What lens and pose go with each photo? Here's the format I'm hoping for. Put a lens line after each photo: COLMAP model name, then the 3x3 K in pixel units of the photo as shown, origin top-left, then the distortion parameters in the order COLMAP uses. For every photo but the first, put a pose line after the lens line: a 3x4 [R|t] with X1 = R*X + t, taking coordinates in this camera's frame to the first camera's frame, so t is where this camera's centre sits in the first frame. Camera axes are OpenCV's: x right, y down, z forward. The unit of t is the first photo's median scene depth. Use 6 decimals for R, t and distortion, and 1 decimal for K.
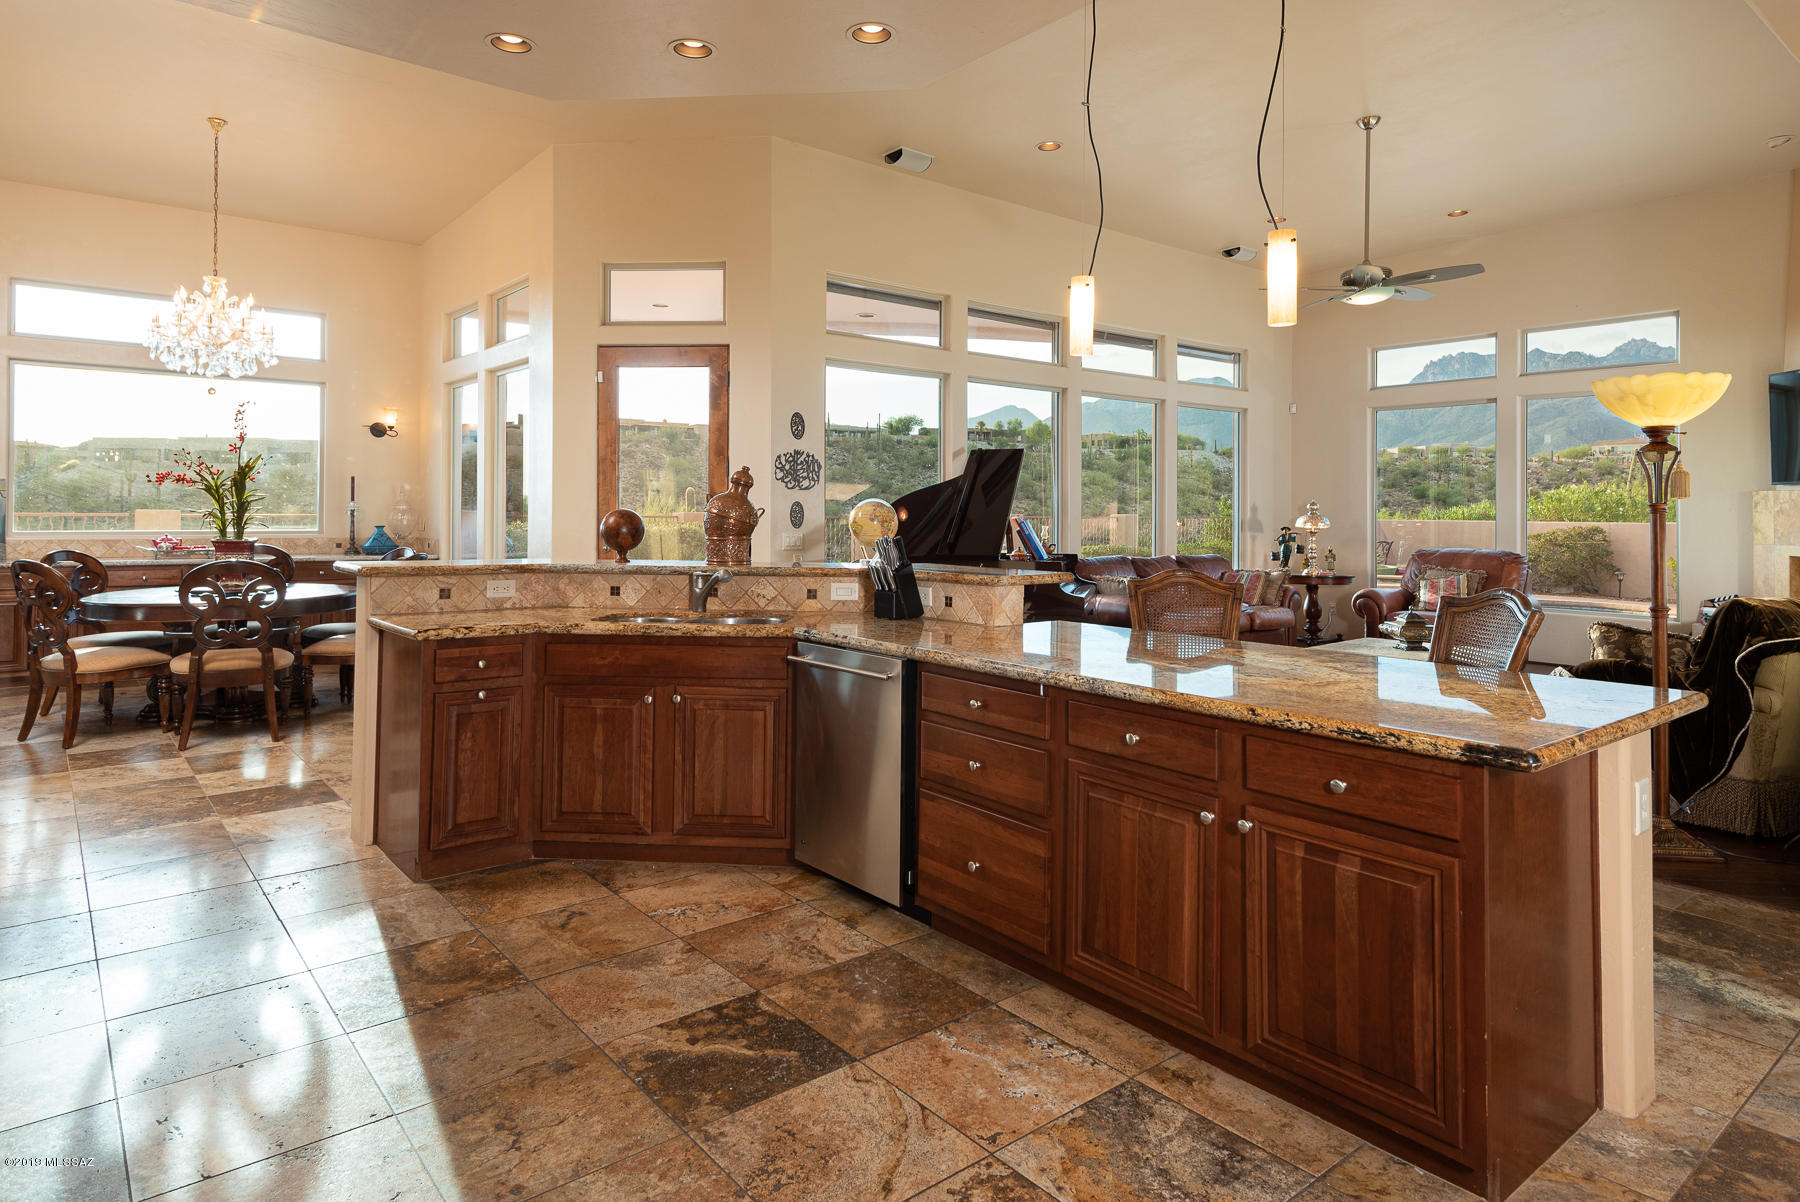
lens RADIAL K [[1040.8, 0, 892.8], [0, 1040.8, 516.3], [0, 0, 1]] dist [0.030394, -0.001221]
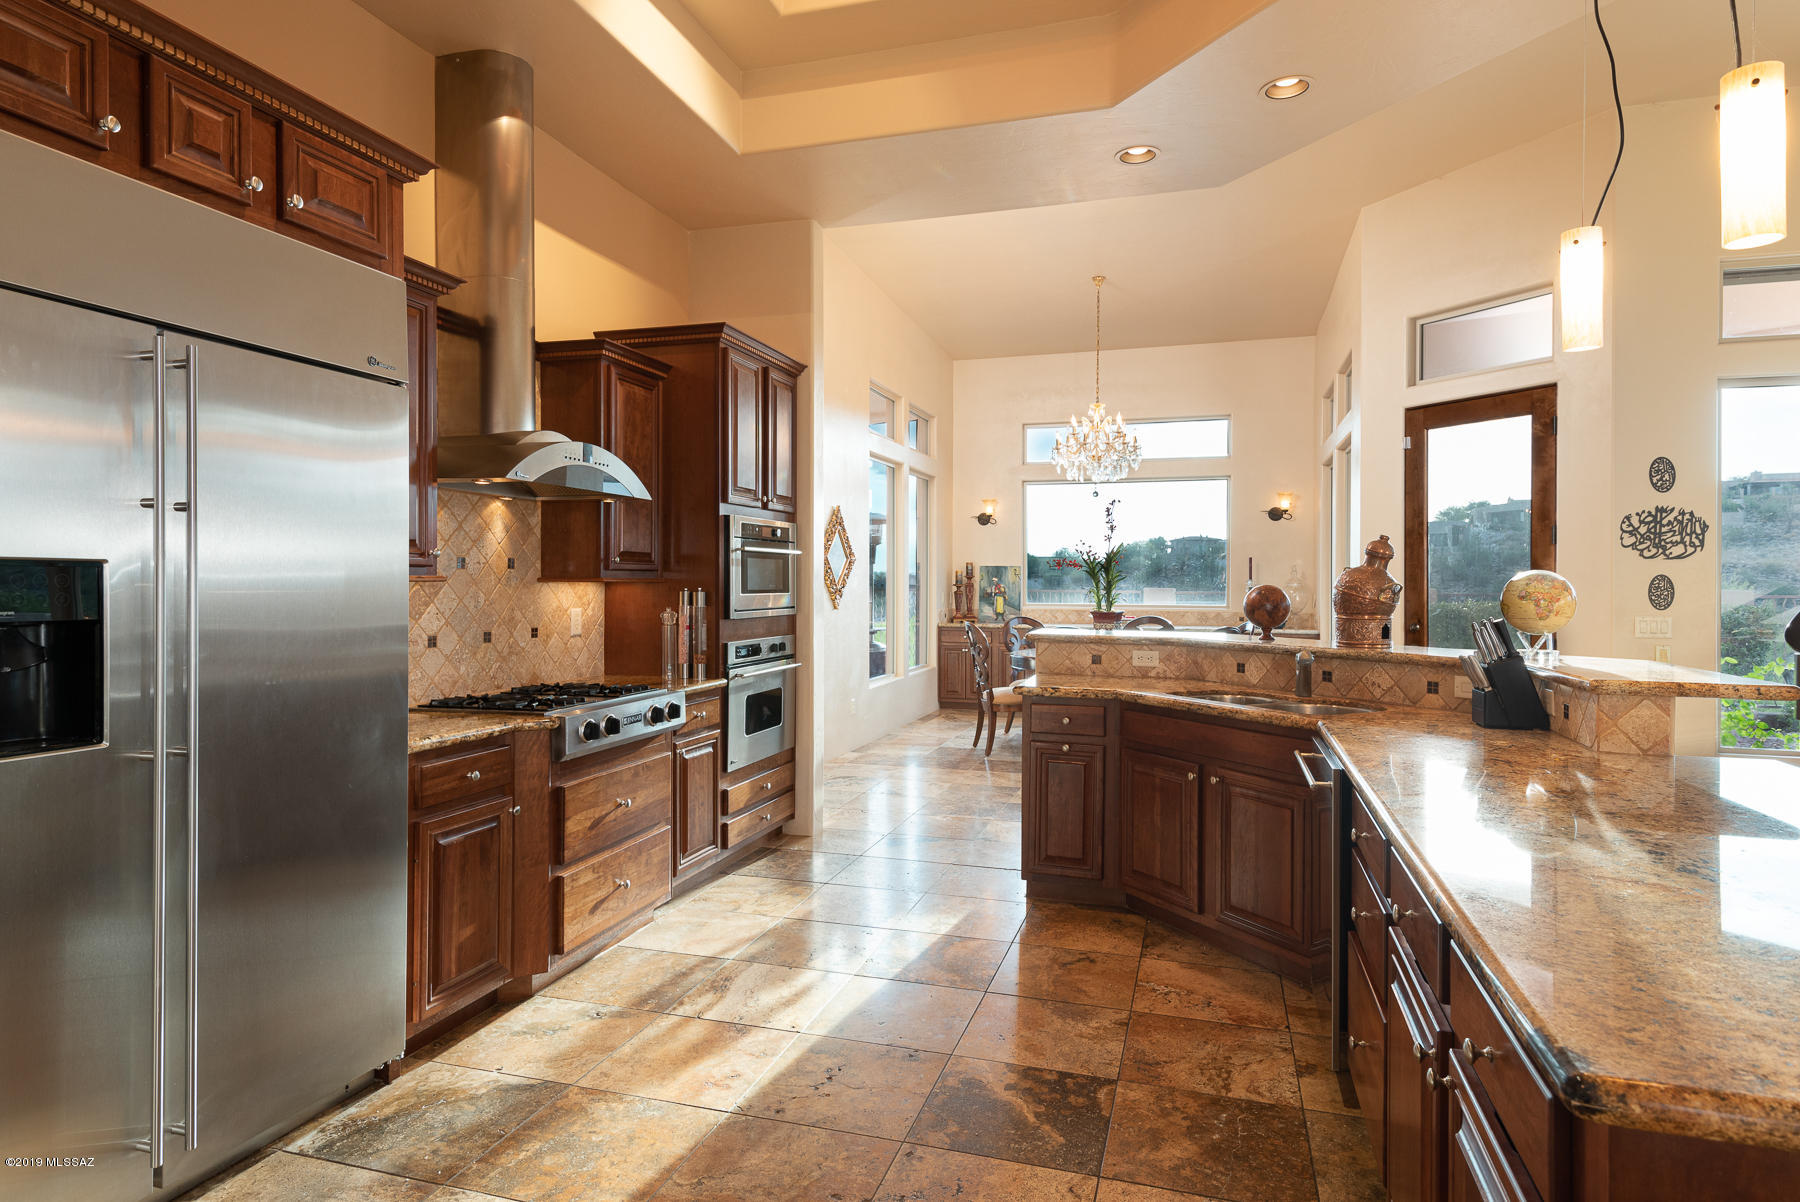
lens RADIAL K [[1003.2, 0, 900.0], [0, 1003.2, 601.0], [0, 0, 1]] dist [0.018318, -0.001616]
pose [[0.545604, 0.009324, -0.837991, 0.409650], [-0.004367, 0.999956, 0.008282, 0.002173], [0.838031, -0.000859, 0.545621, 0.245065]]
